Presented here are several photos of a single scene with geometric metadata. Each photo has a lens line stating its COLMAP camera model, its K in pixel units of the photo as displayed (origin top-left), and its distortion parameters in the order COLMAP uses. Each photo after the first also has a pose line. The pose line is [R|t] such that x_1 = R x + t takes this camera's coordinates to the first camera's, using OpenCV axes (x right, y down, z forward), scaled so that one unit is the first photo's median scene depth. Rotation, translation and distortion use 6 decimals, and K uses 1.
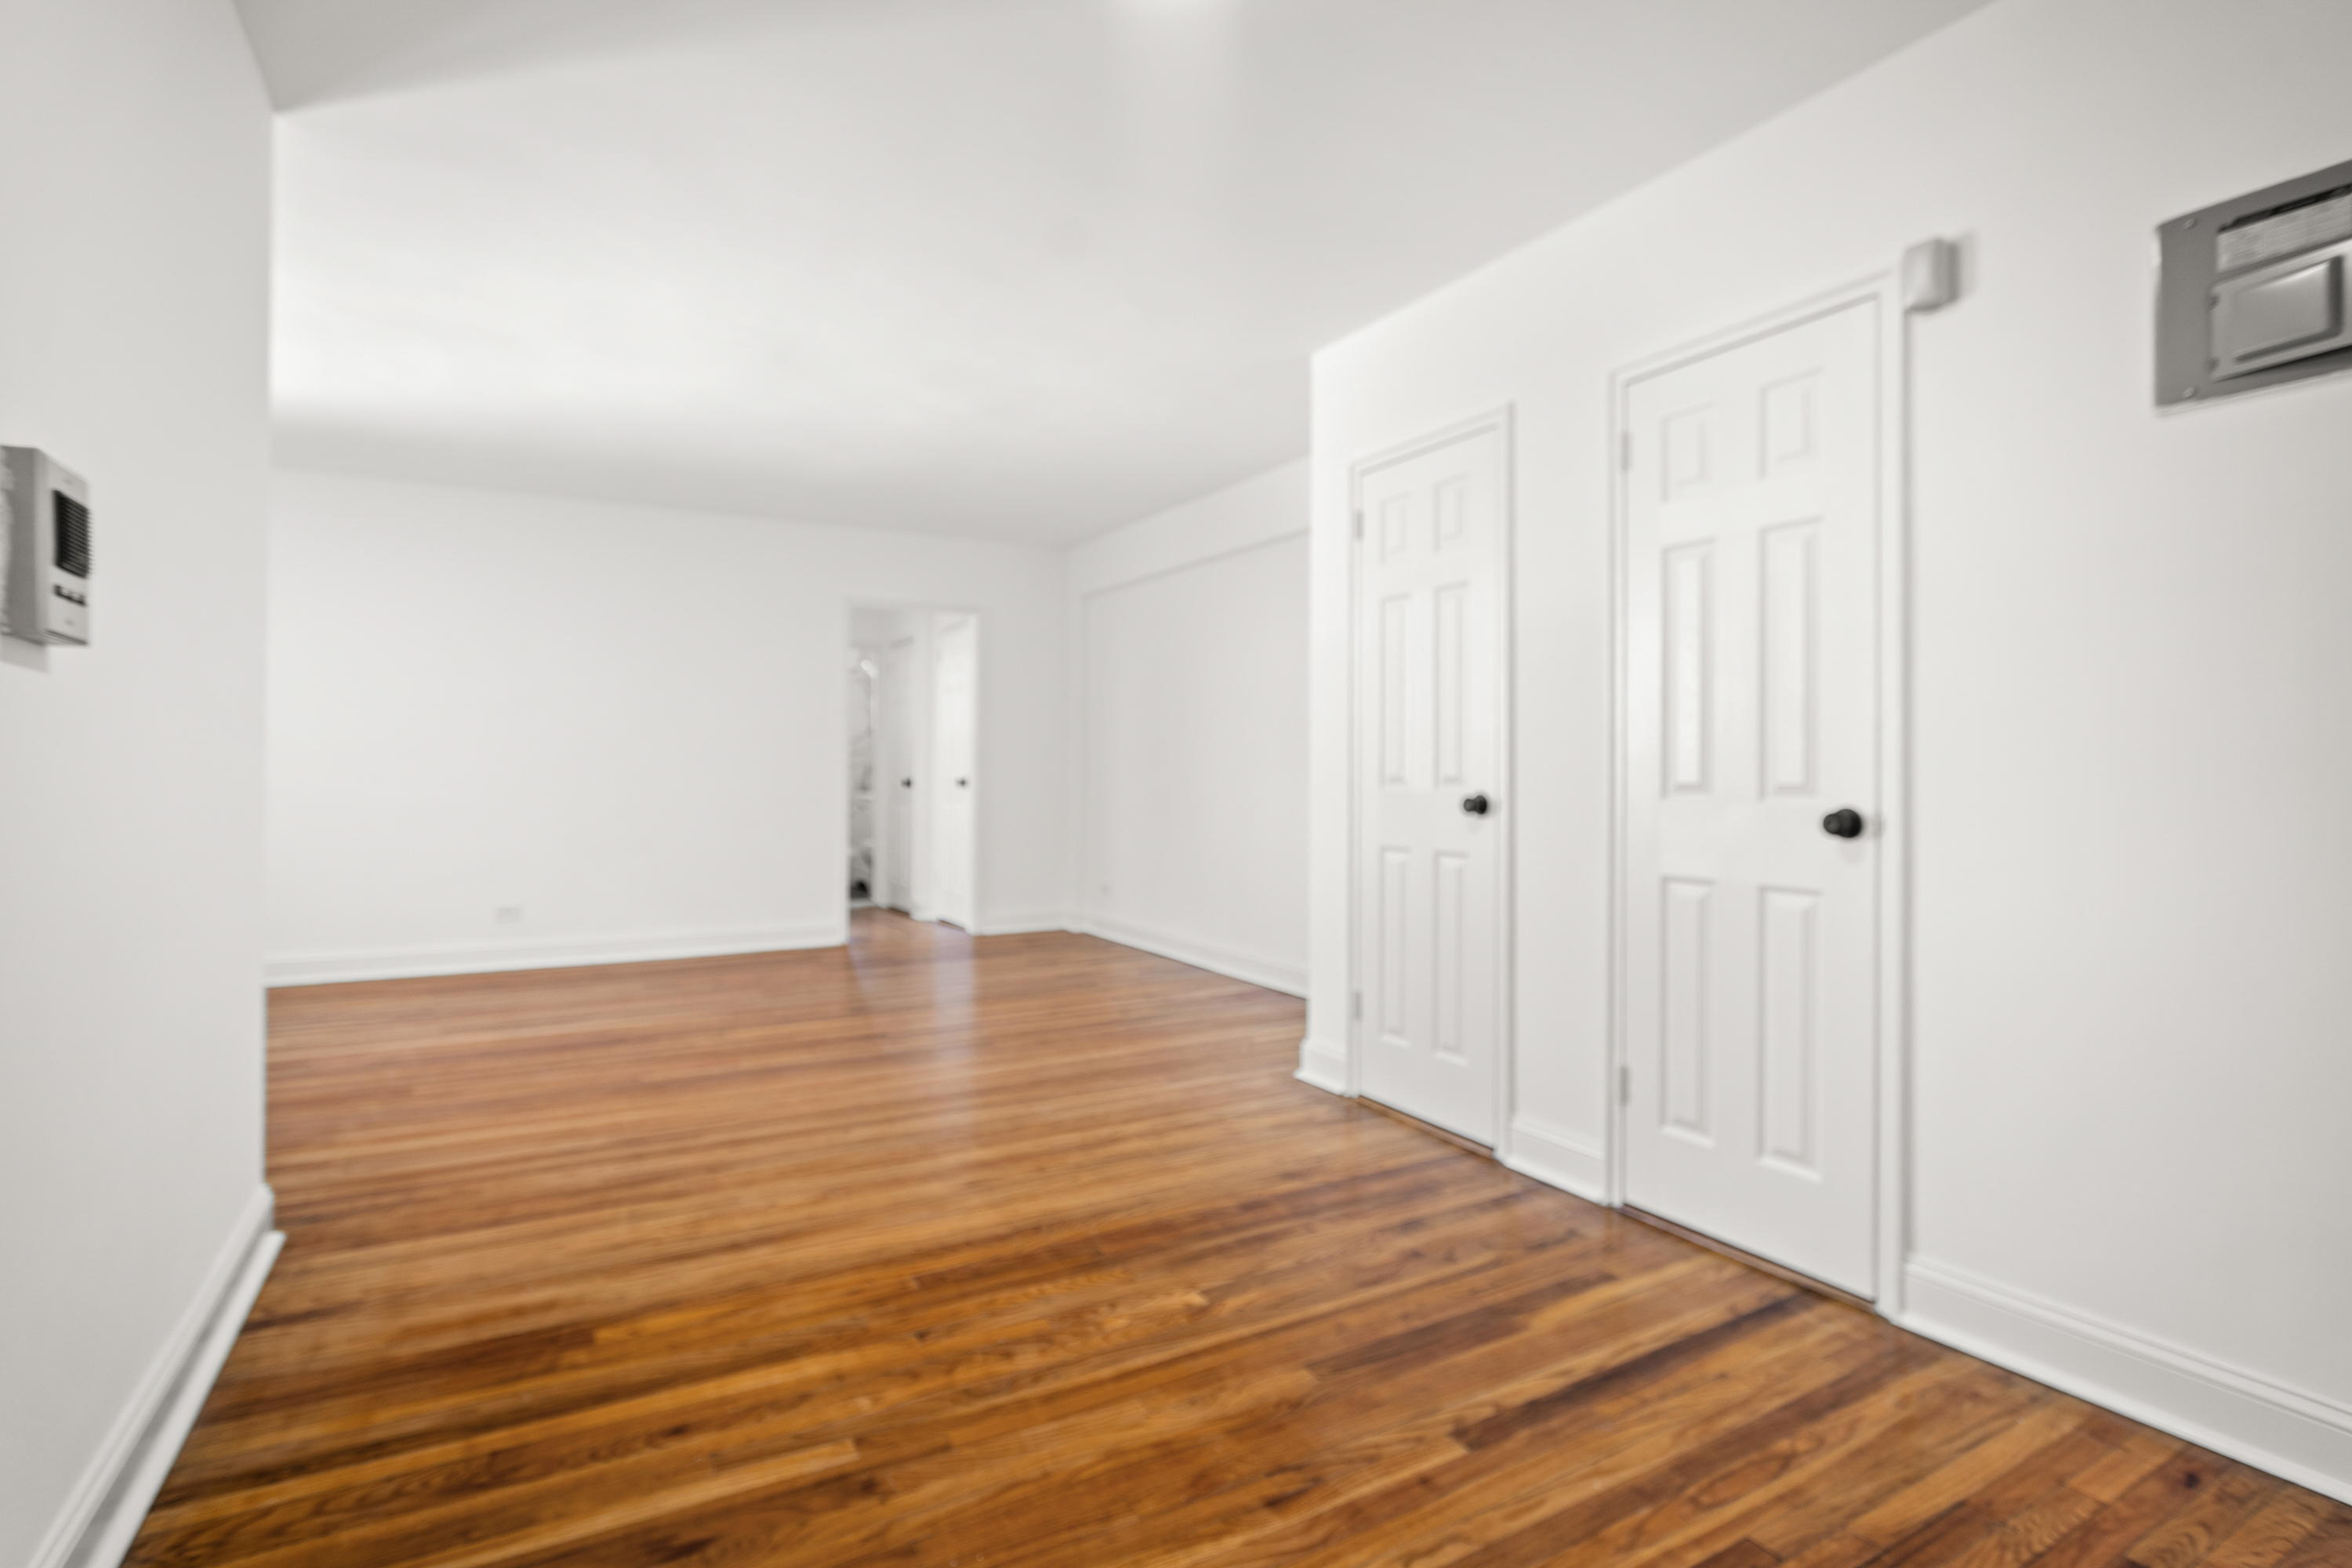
lens RADIAL K [[1121.9, 0, 1167.1], [0, 1121.9, 780.9], [0, 0, 1]] dist [-0.020953, 0.000791]
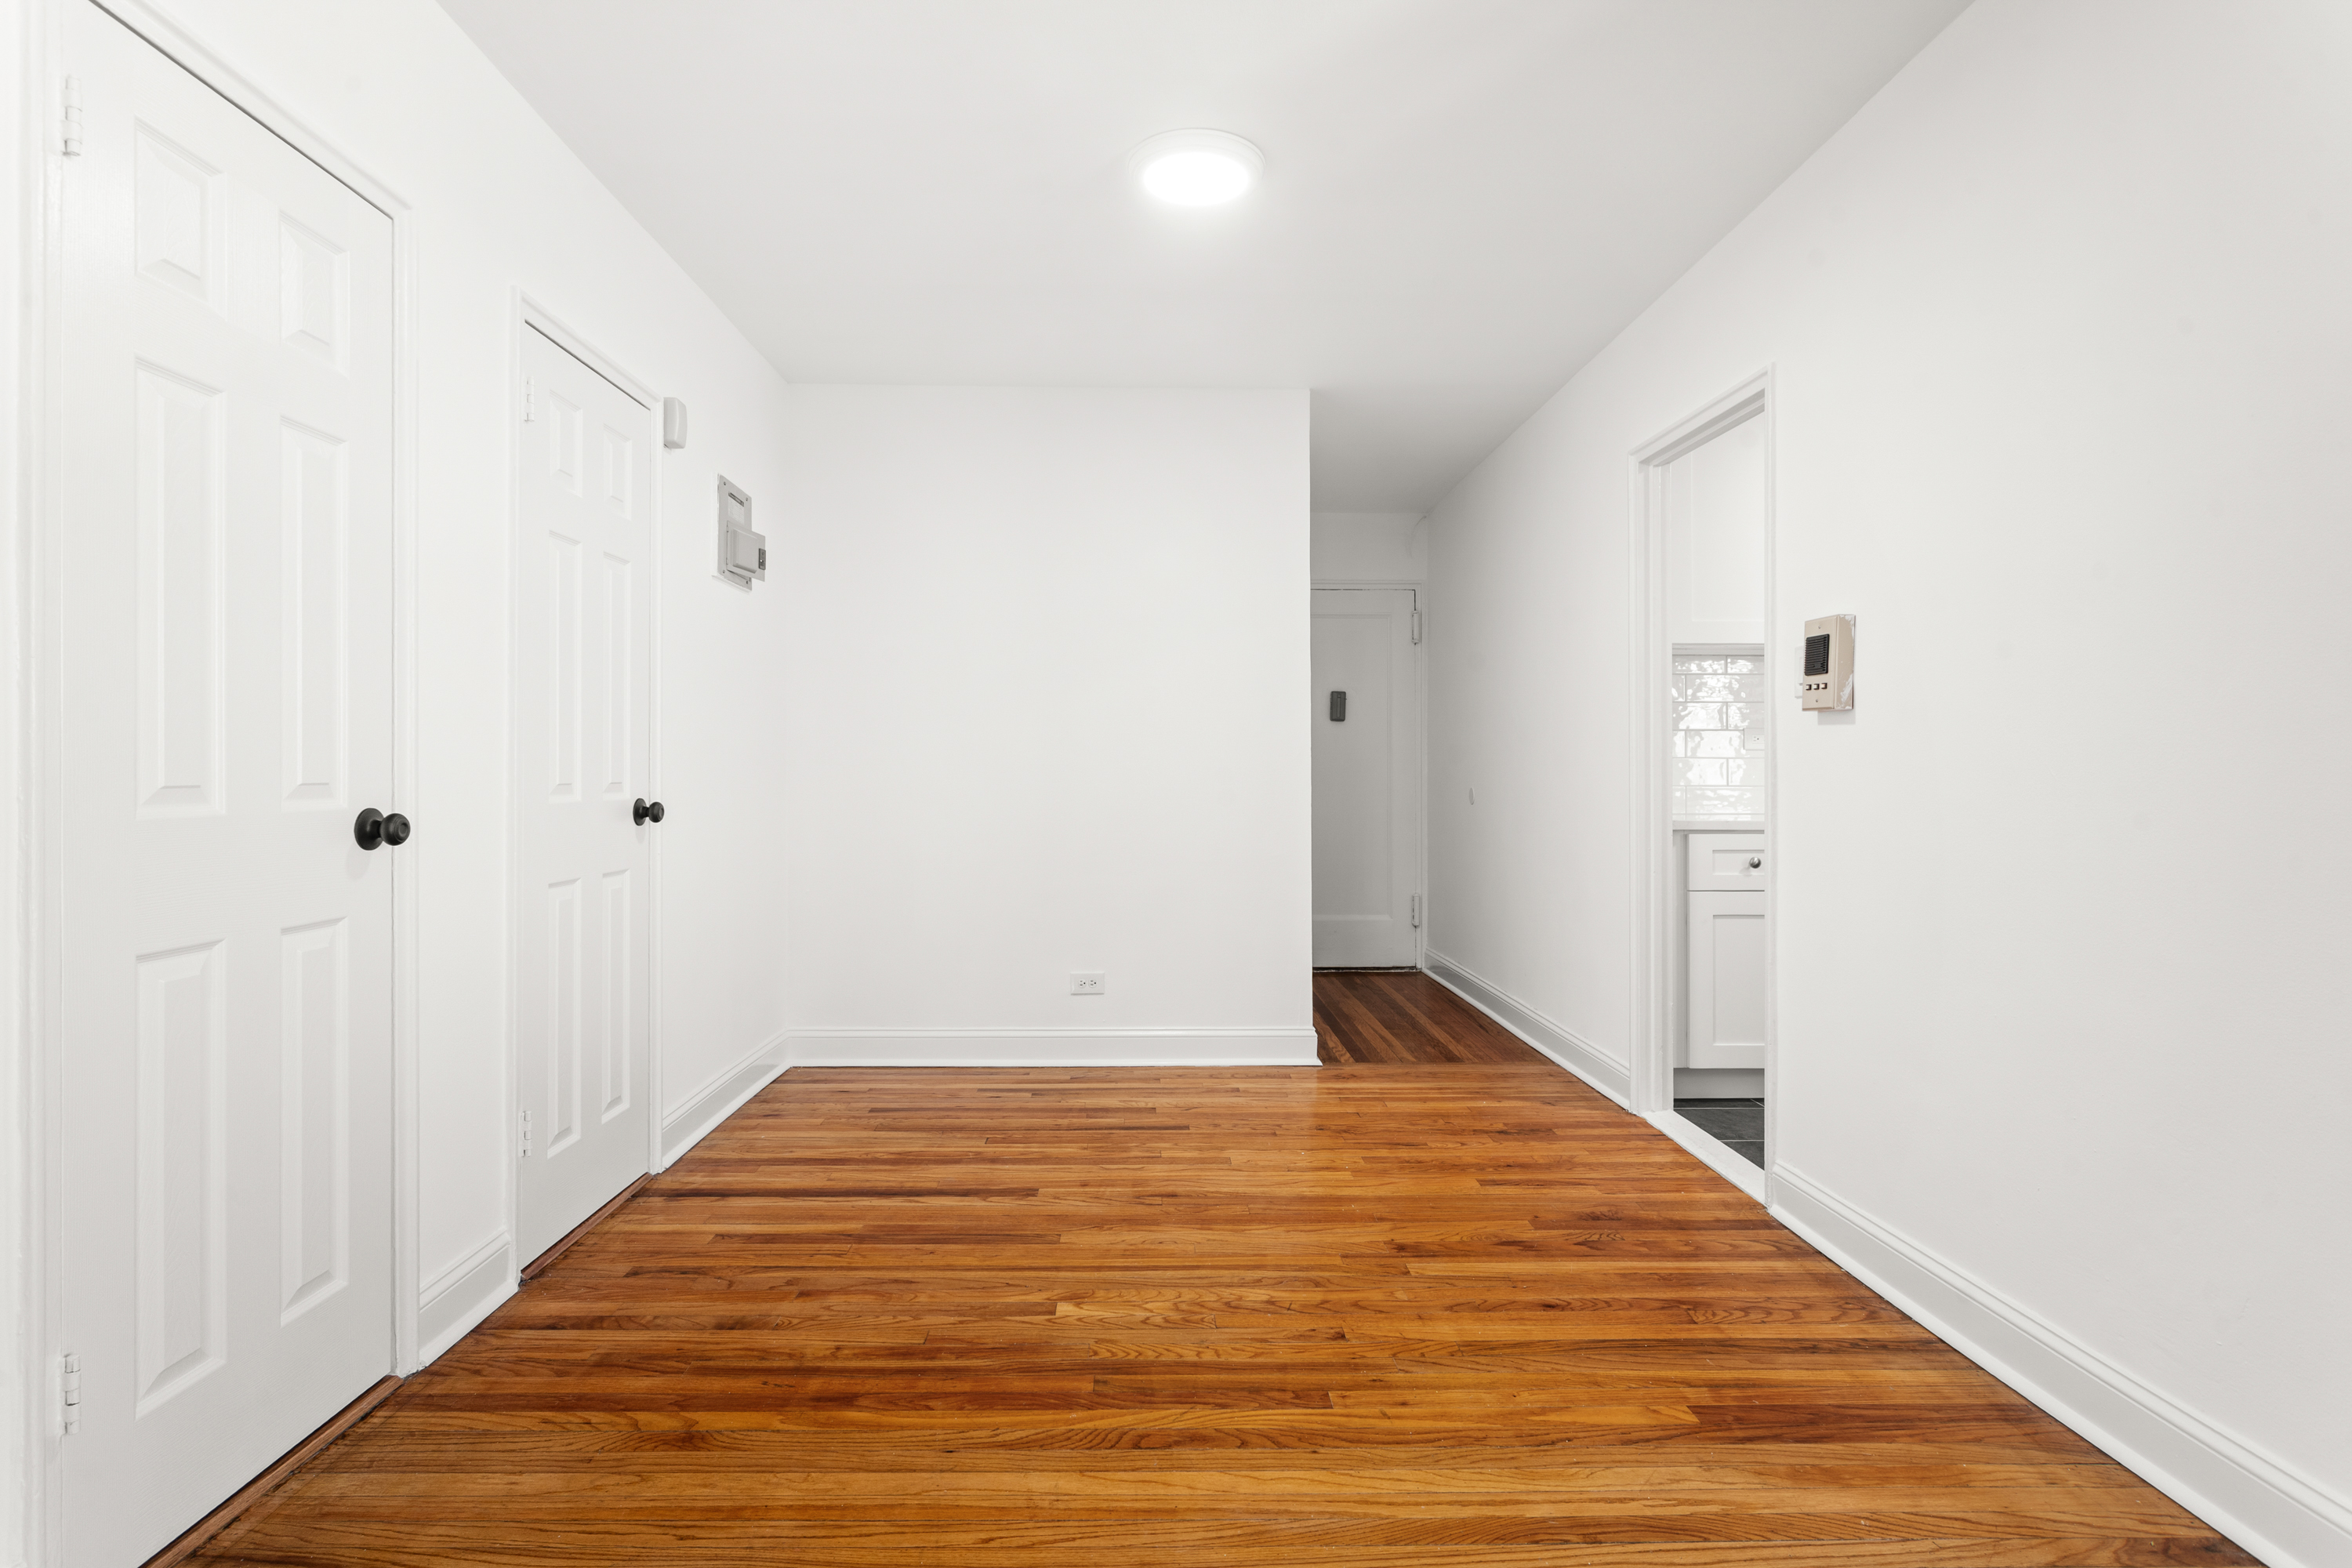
lens RADIAL K [[1121.9, 0, 1154.8], [0, 1121.9, 770.7], [0, 0, 1]] dist [-0.020953, 0.000791]
pose [[-0.872754, -0.005076, 0.488134, -0.587621], [-0.000846, 0.999960, 0.008885, -0.022015], [-0.488160, 0.007342, -0.872723, 2.044754]]
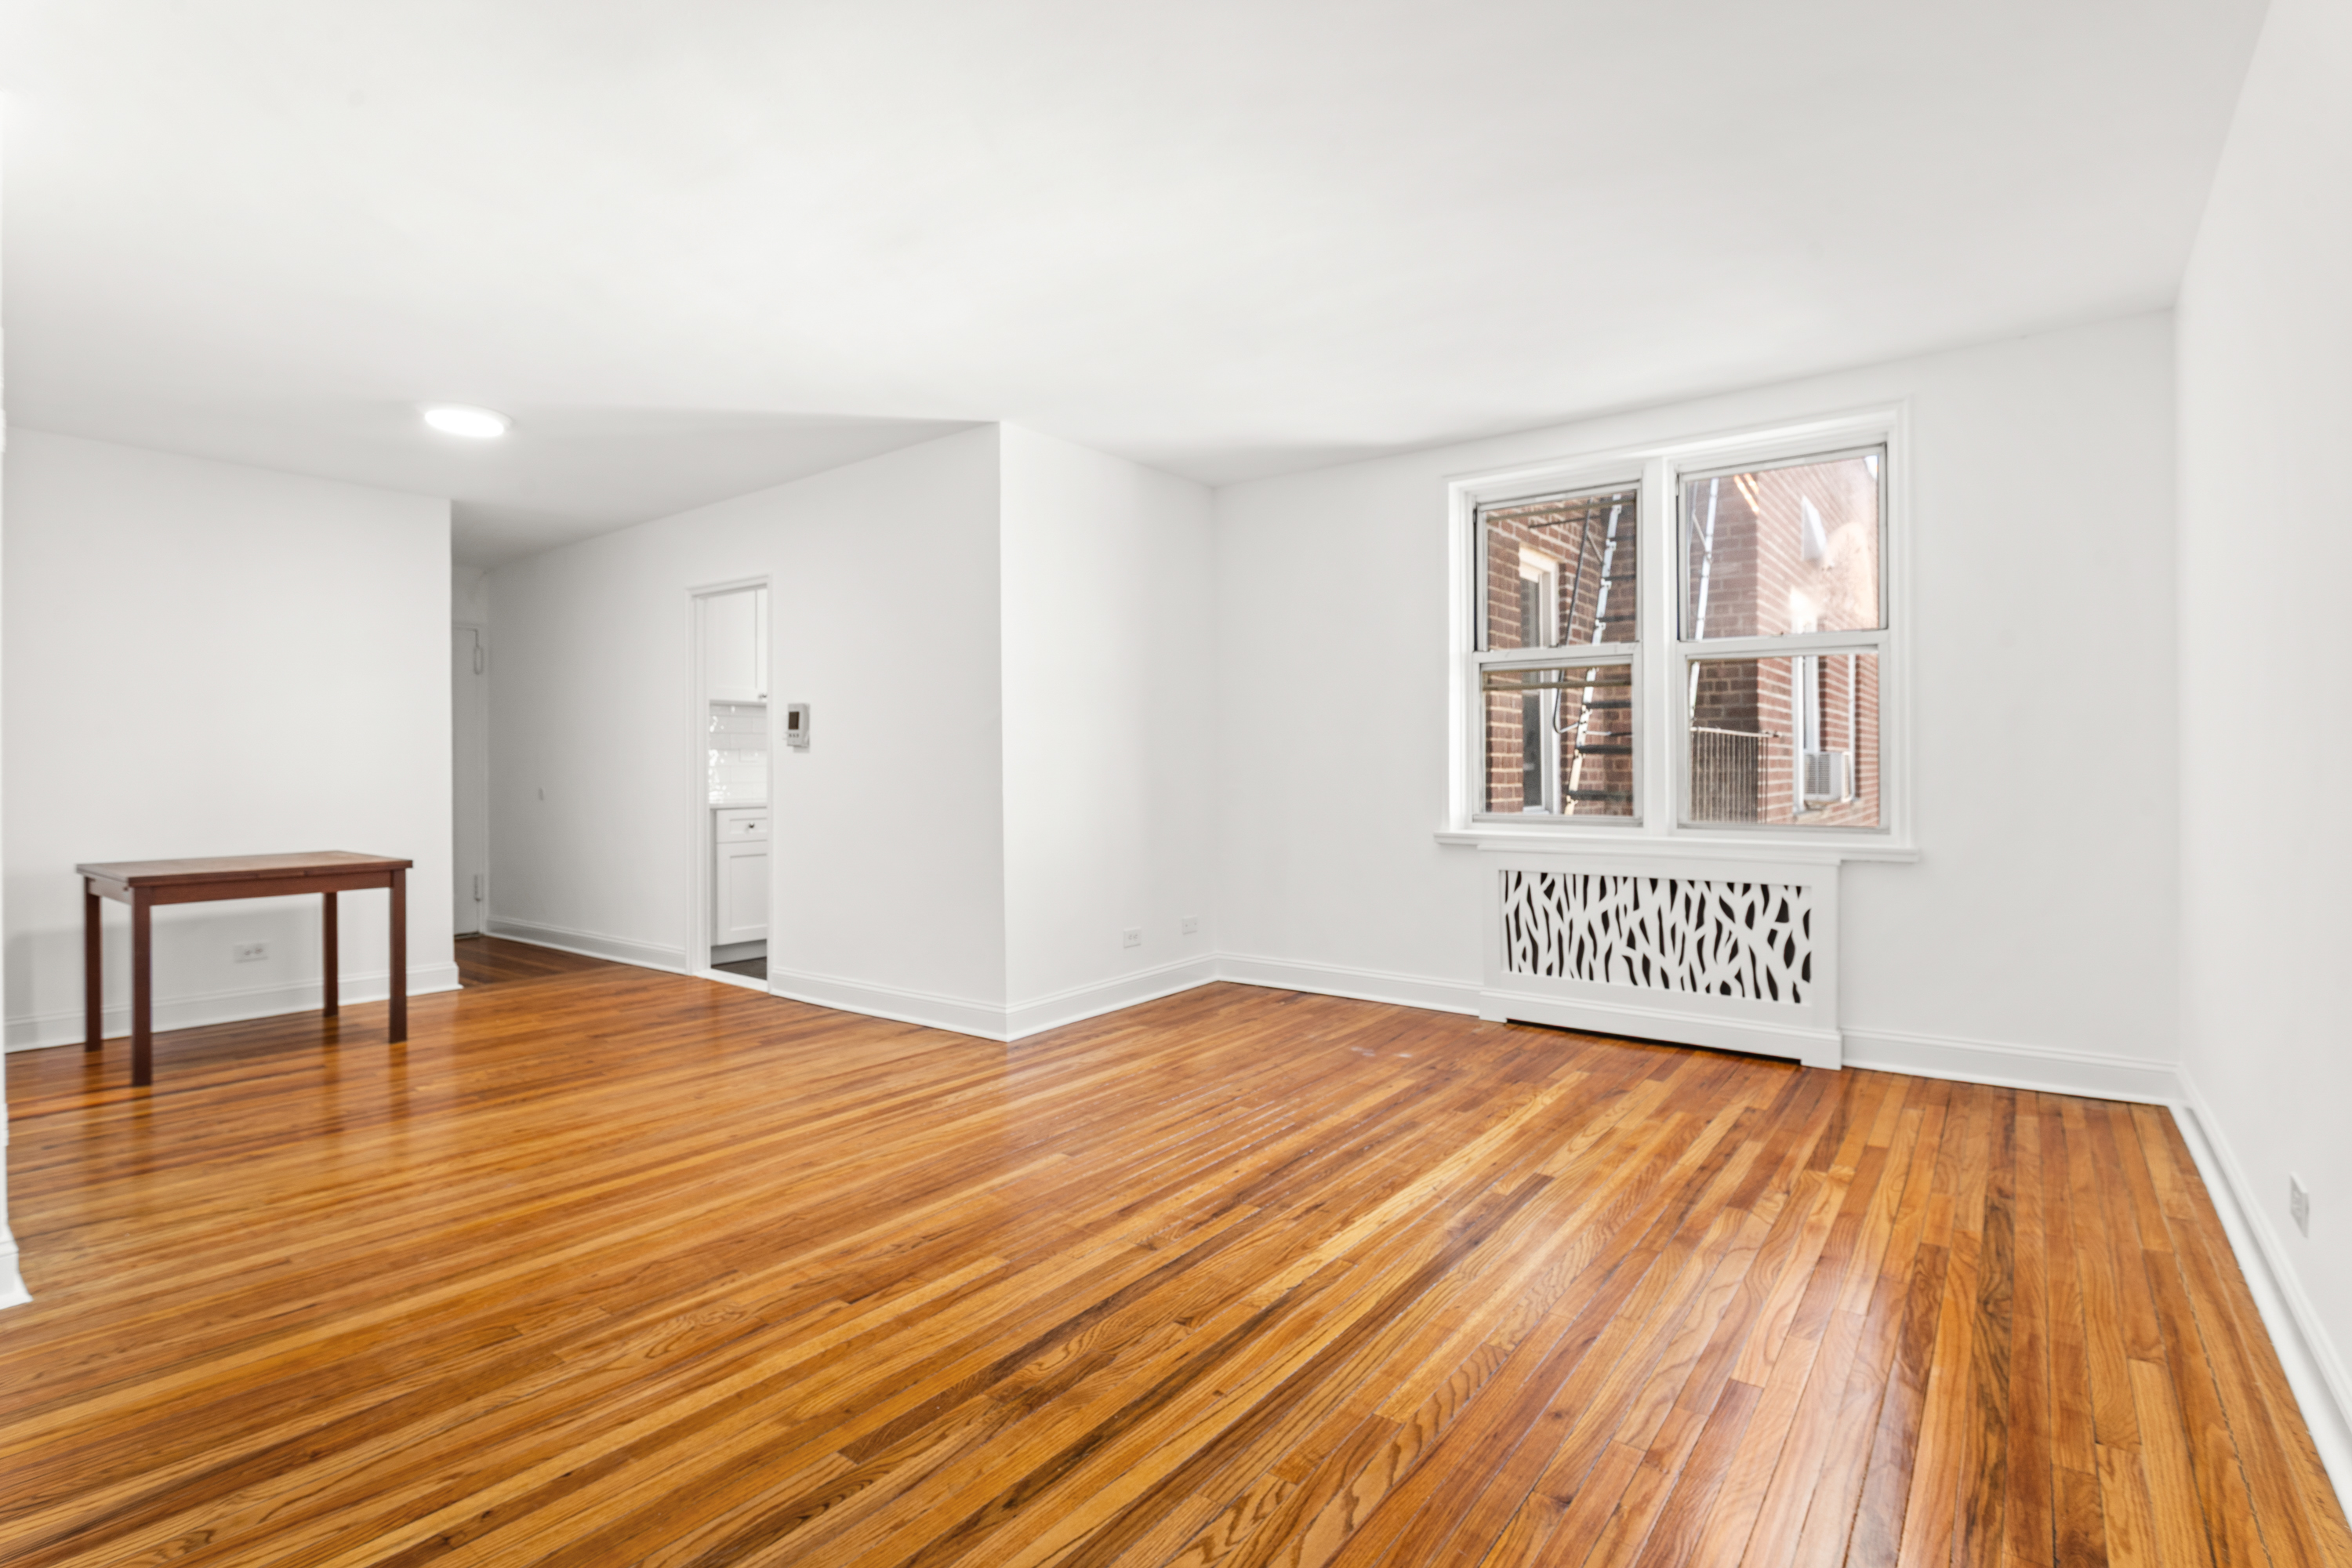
lens RADIAL K [[1121.9, 0, 1172.0], [0, 1121.9, 772.2], [0, 0, 1]] dist [-0.020953, 0.000791]
pose [[-0.921069, 0.000110, -0.389400, -0.417782], [-0.003999, 0.999945, 0.009742, -0.047262], [0.389379, 0.010530, -0.921017, 3.404098]]
